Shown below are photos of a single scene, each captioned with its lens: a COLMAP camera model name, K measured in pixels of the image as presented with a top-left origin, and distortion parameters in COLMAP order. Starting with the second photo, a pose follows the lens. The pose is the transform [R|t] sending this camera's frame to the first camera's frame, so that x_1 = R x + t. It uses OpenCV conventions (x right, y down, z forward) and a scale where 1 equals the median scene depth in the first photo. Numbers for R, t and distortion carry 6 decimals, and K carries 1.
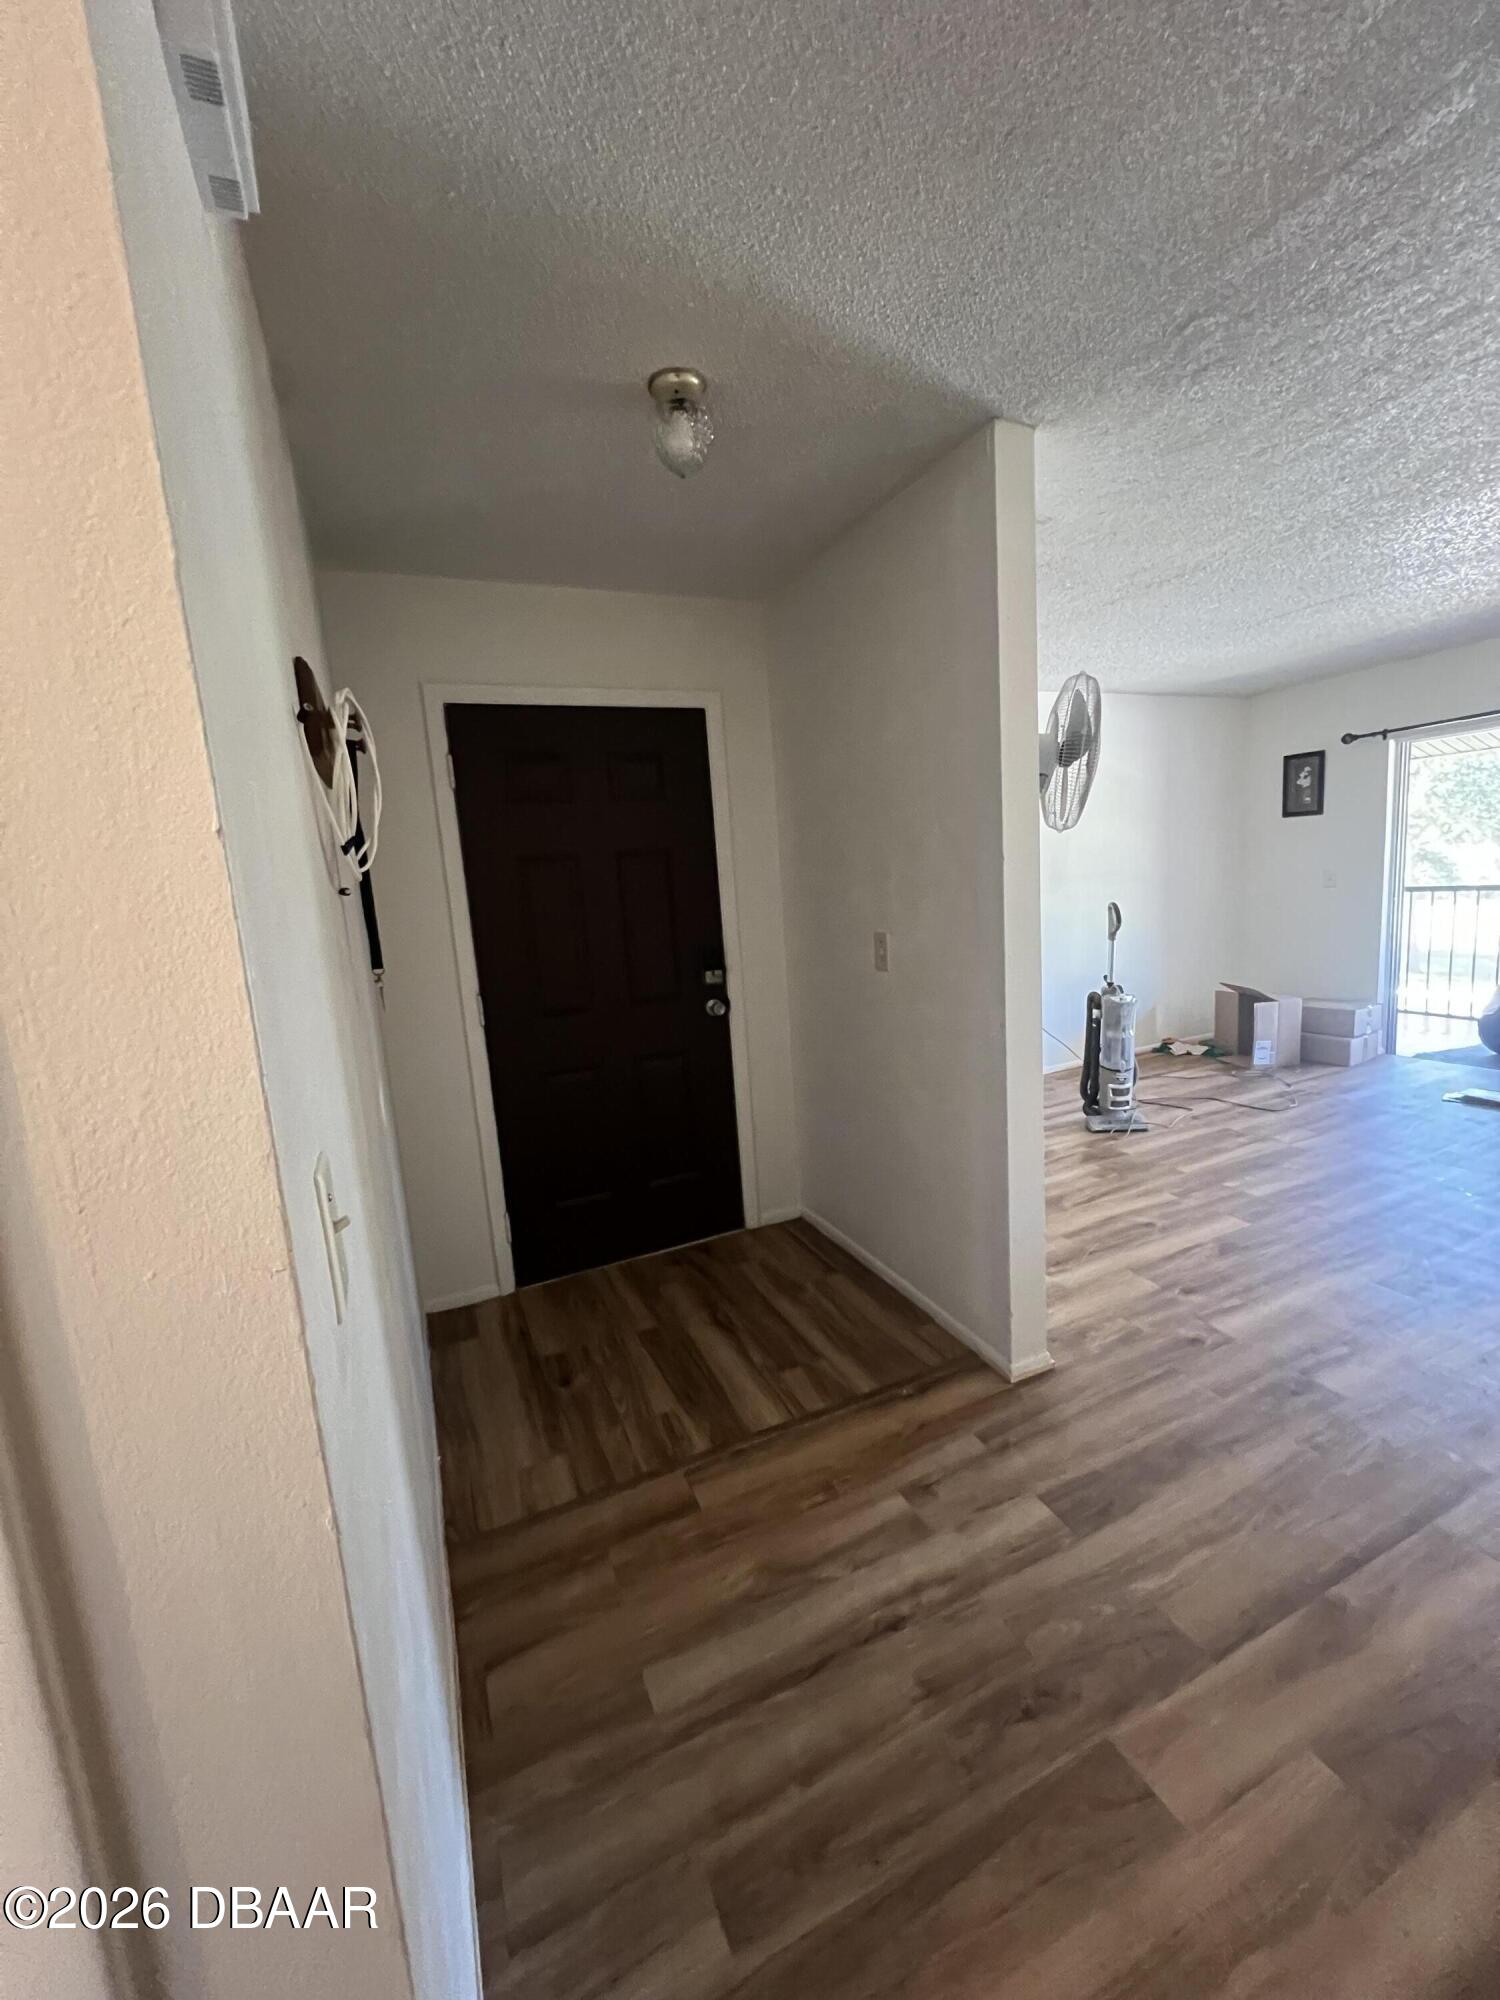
lens RADIAL K [[797.3, 0, 753.8], [0, 797.3, 1000.7], [0, 0, 1]] dist [-0.002578, 0.000135]
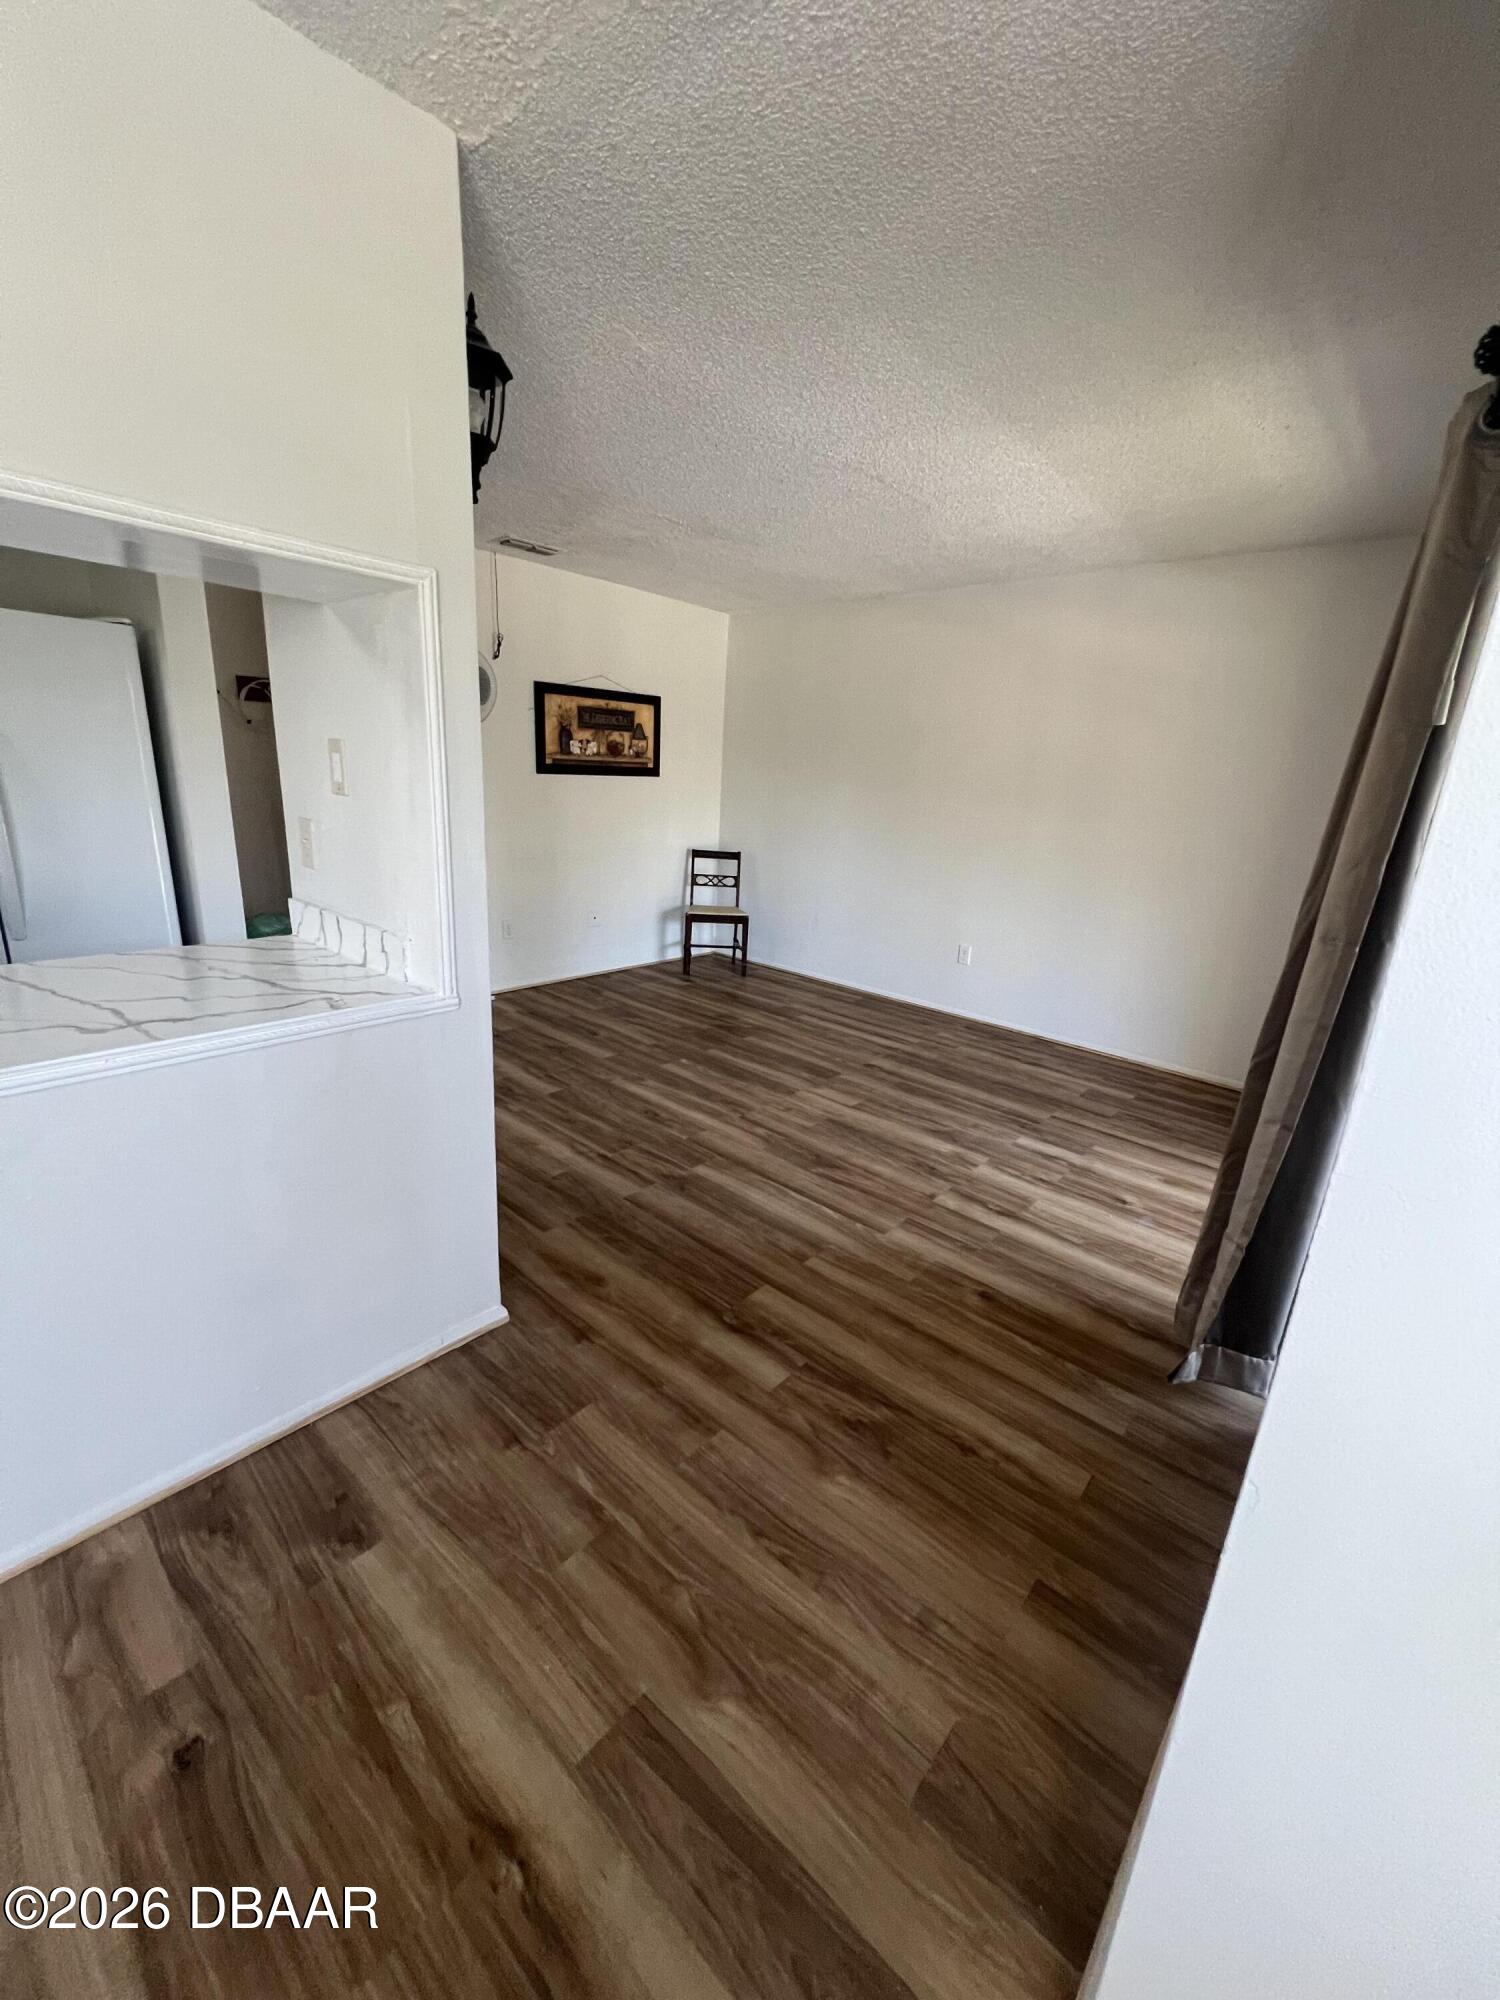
lens RADIAL K [[797.3, 0, 753.8], [0, 797.3, 1000.7], [0, 0, 1]] dist [-0.002578, 0.000135]
pose [[0.405385, 0.341575, -0.847933, 1.601700], [-0.219216, 0.936827, 0.272580, -0.192969], [0.887472, 0.075381, 0.454654, 0.553726]]
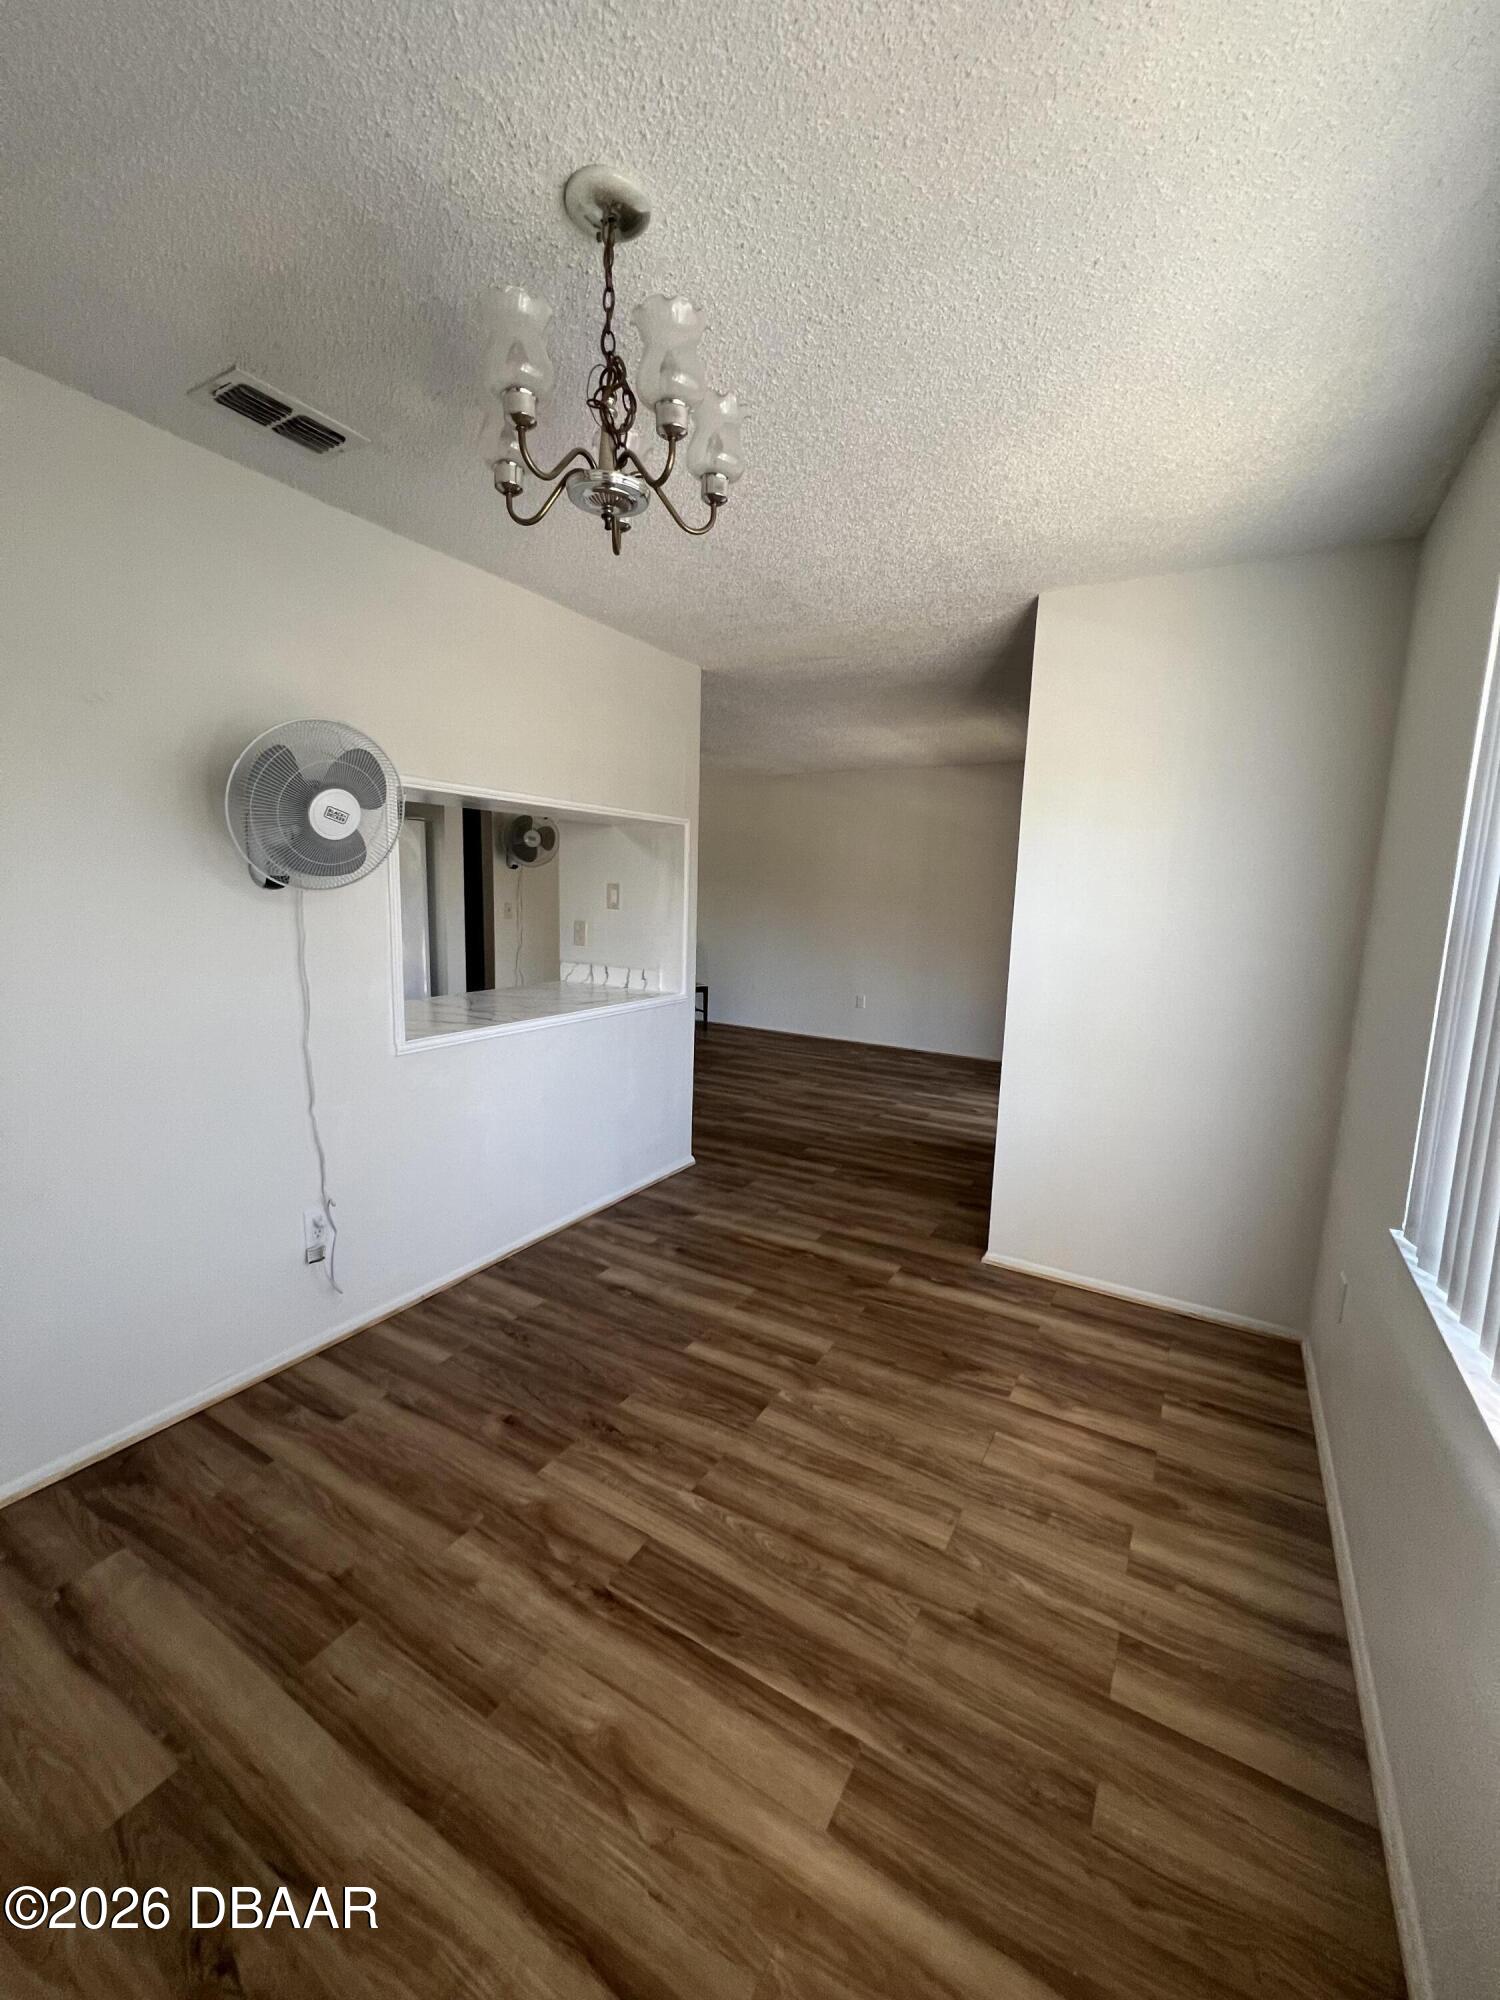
lens RADIAL K [[797.3, 0, 753.8], [0, 797.3, 1000.7], [0, 0, 1]] dist [-0.002578, 0.000135]
pose [[0.578388, 0.206217, -0.789266, 2.050371], [-0.193409, 0.974600, 0.112908, -0.153129], [0.792503, 0.087347, 0.603581, 0.000998]]
